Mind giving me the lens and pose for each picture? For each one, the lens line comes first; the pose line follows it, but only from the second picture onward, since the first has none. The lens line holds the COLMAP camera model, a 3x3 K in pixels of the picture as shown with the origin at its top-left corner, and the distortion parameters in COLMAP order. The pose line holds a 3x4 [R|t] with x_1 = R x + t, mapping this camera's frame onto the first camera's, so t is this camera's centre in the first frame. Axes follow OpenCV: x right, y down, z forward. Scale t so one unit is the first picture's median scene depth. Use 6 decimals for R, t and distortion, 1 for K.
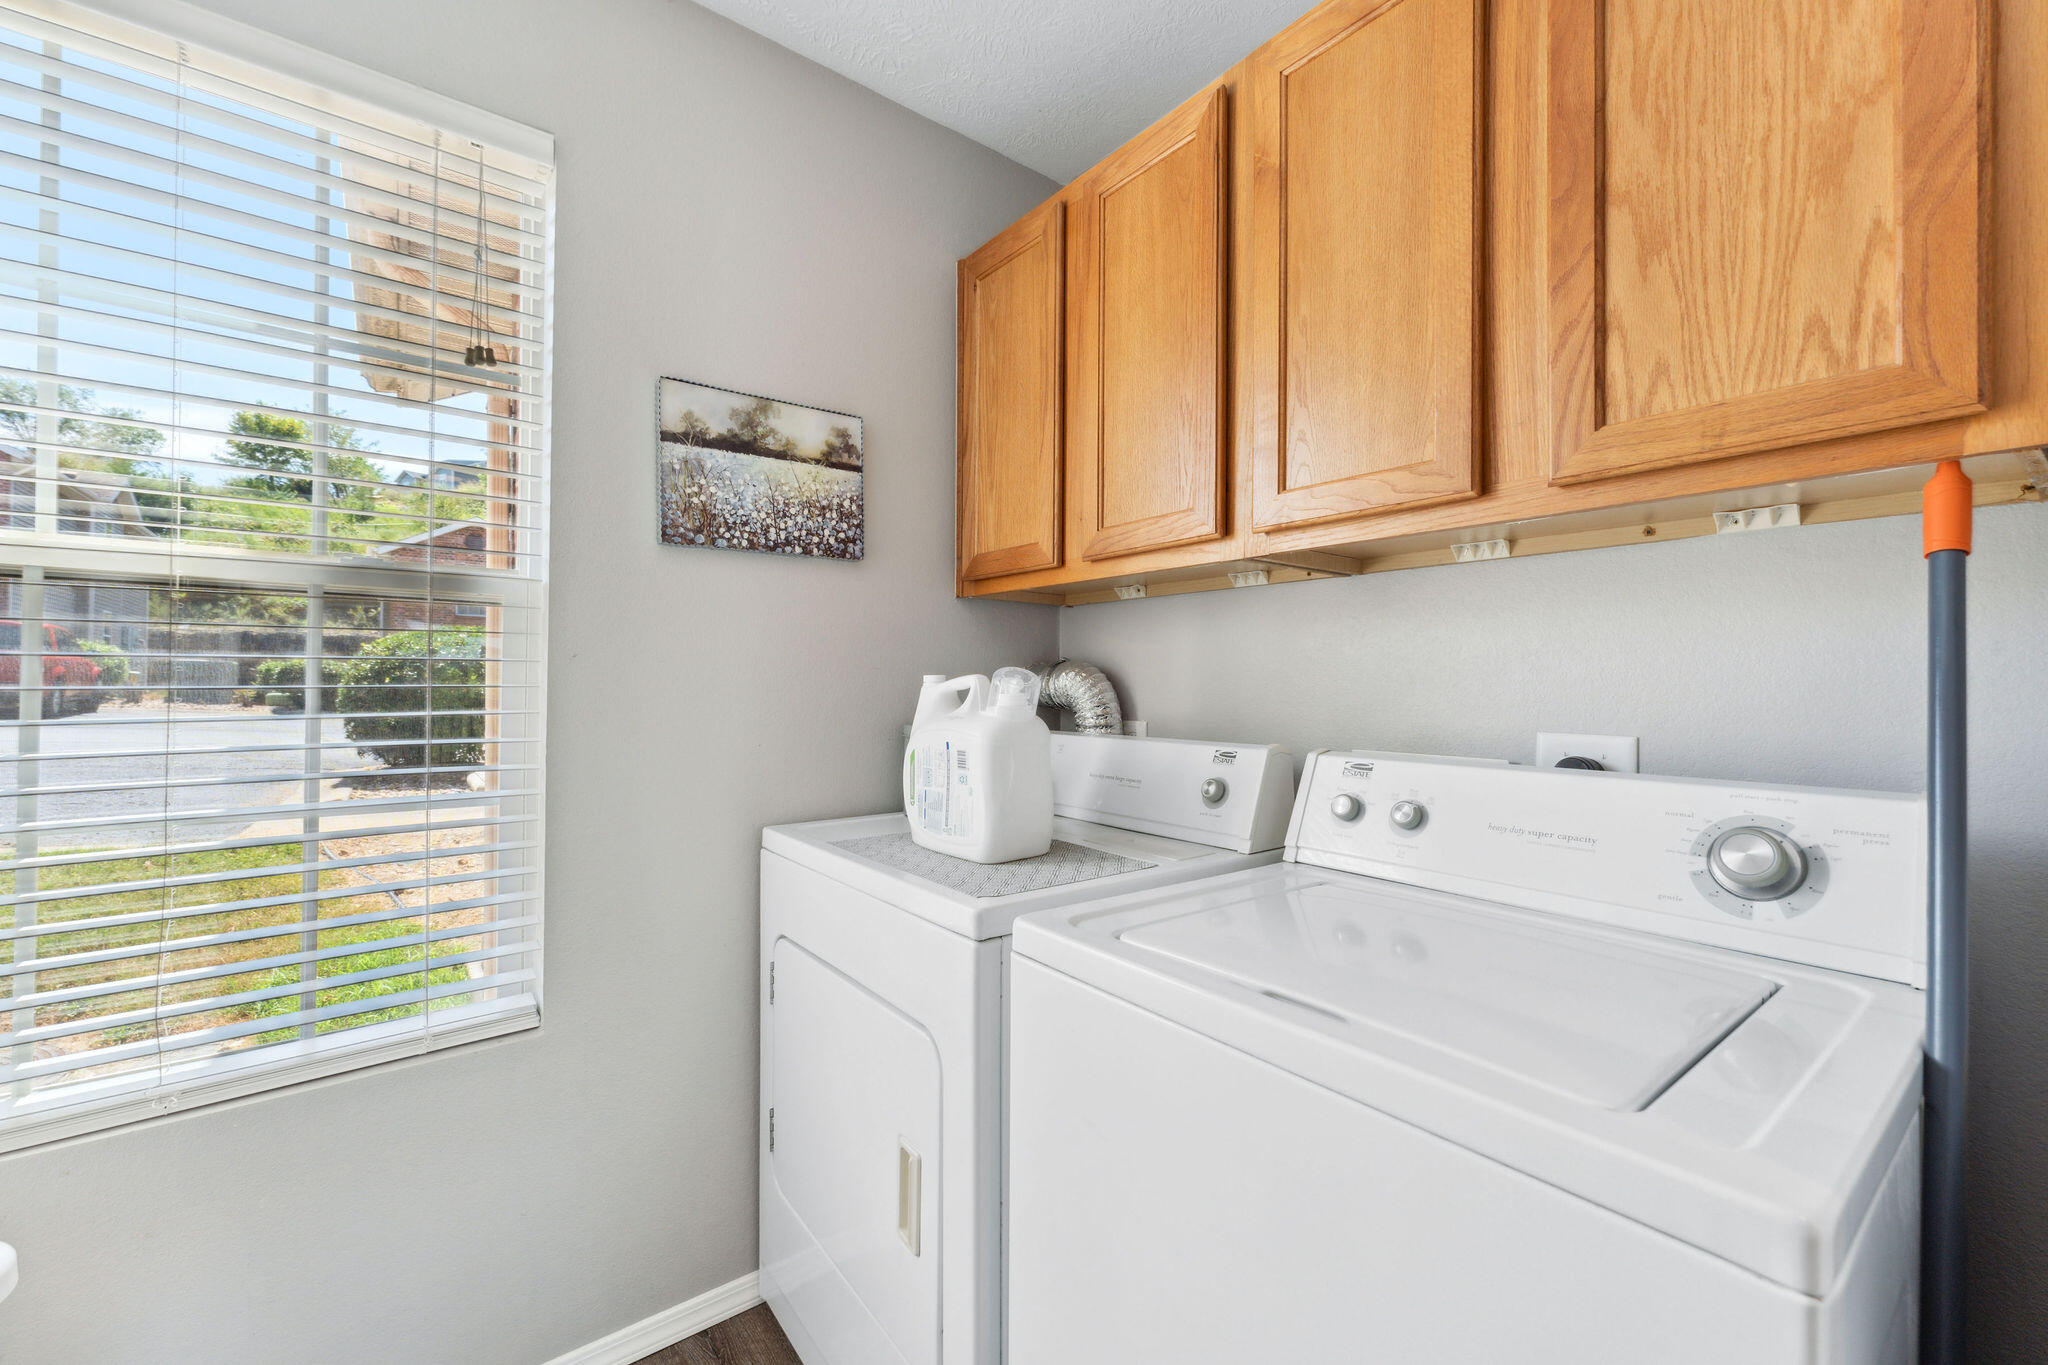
lens RADIAL K [[829.0, 0, 1027.1], [0, 829.0, 680.9], [0, 0, 1]] dist [0.001943, 0.000171]
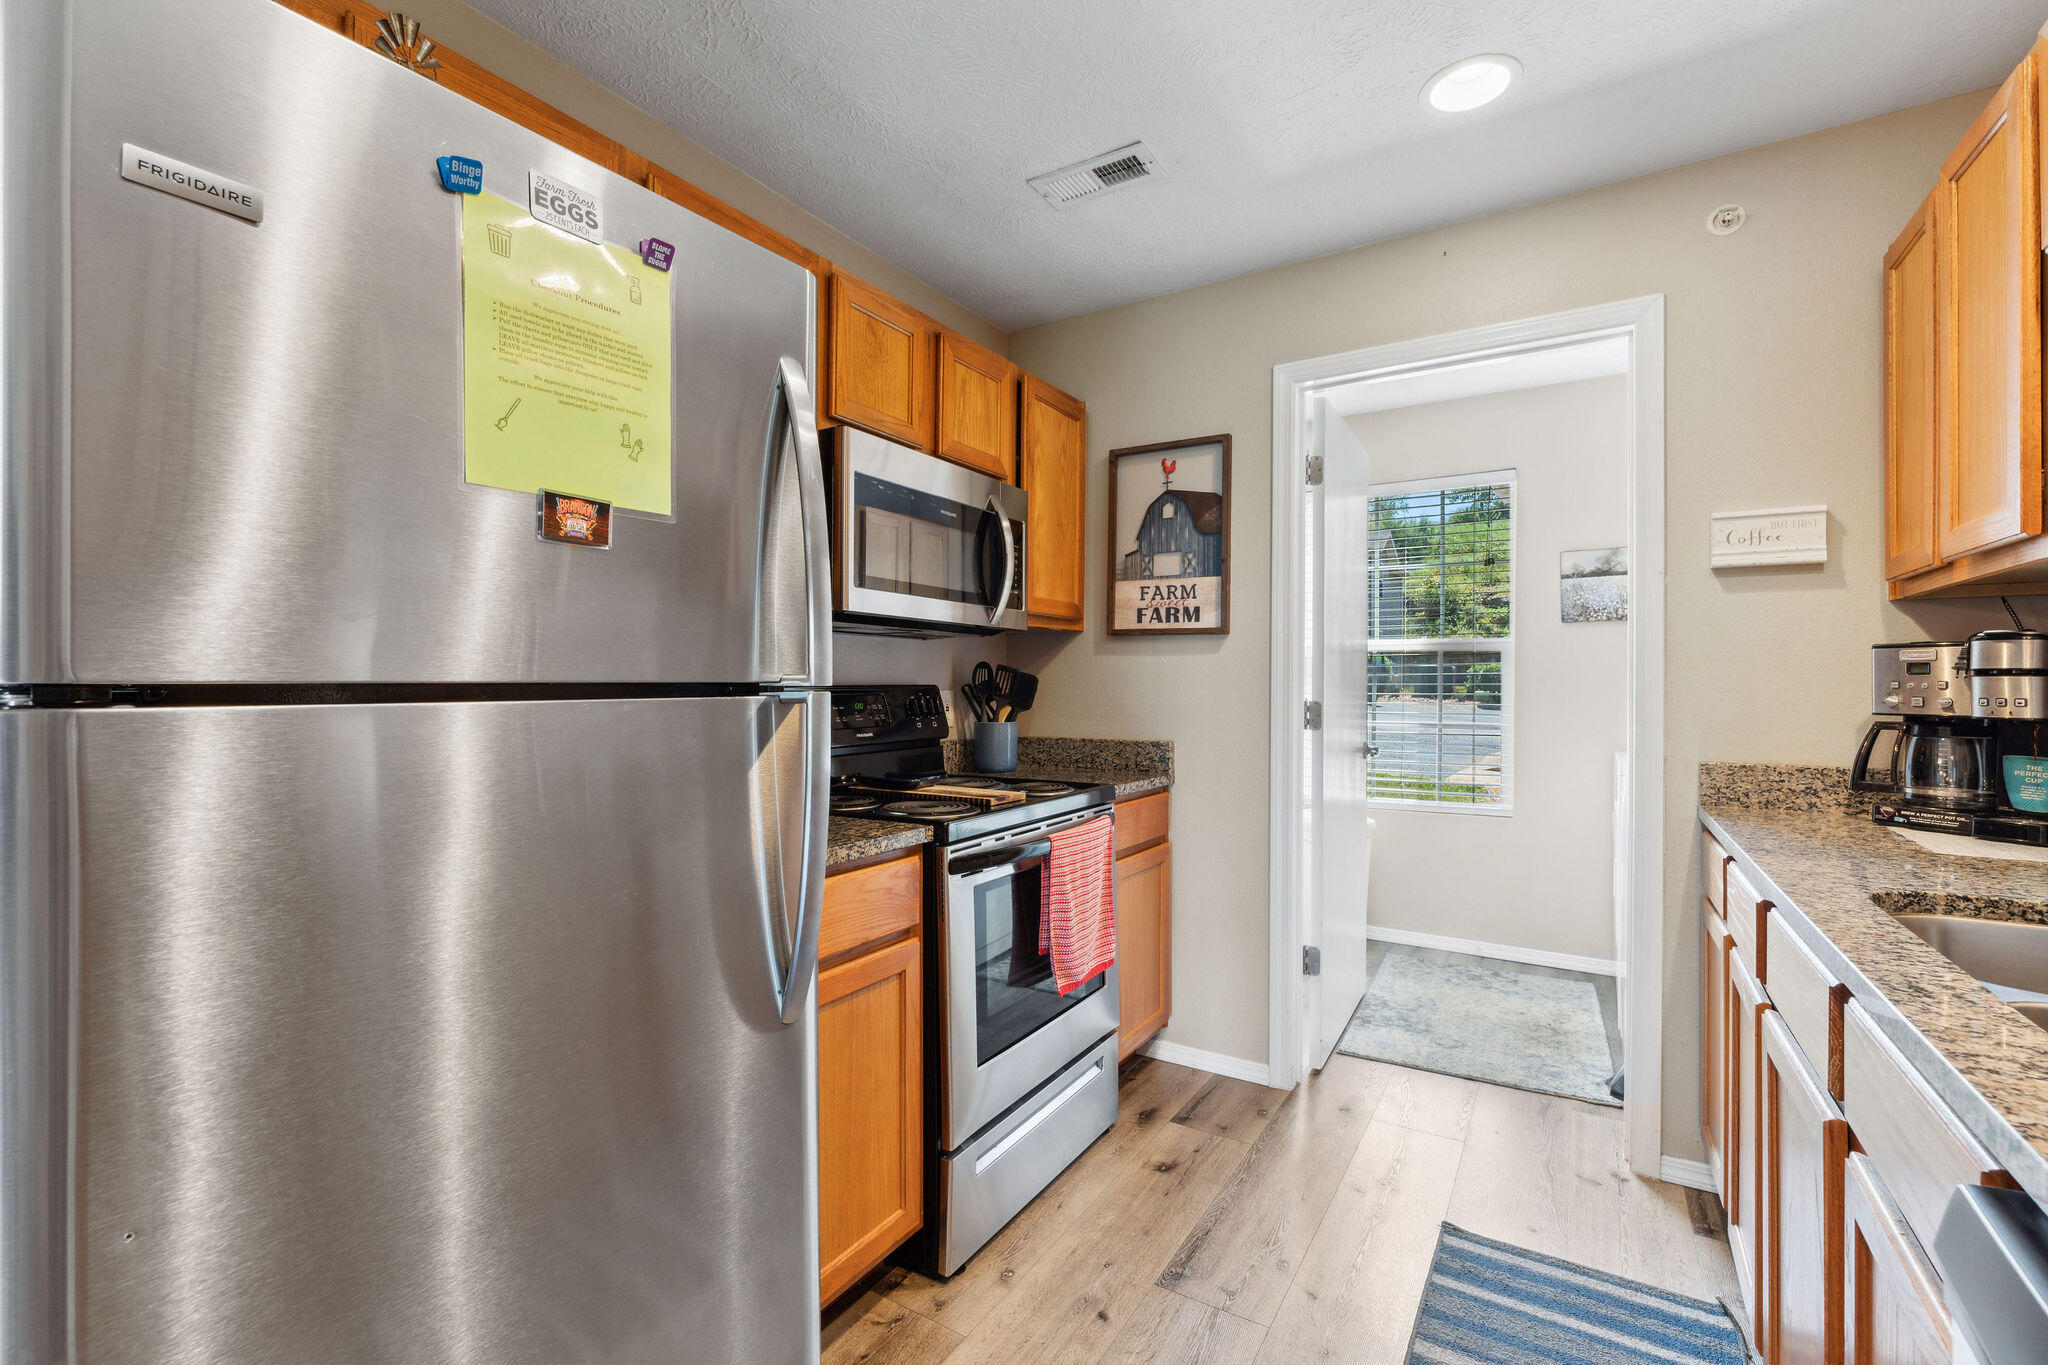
lens RADIAL K [[892.5, 0, 1027.0], [0, 892.5, 681.5], [0, 0, 1]] dist [-0.000597, -0.000021]
pose [[0.350511, -0.002443, -0.936555, 1.287398], [0.003277, 0.999994, -0.001382, -0.003633], [0.936553, -0.002585, 0.350517, -1.200474]]
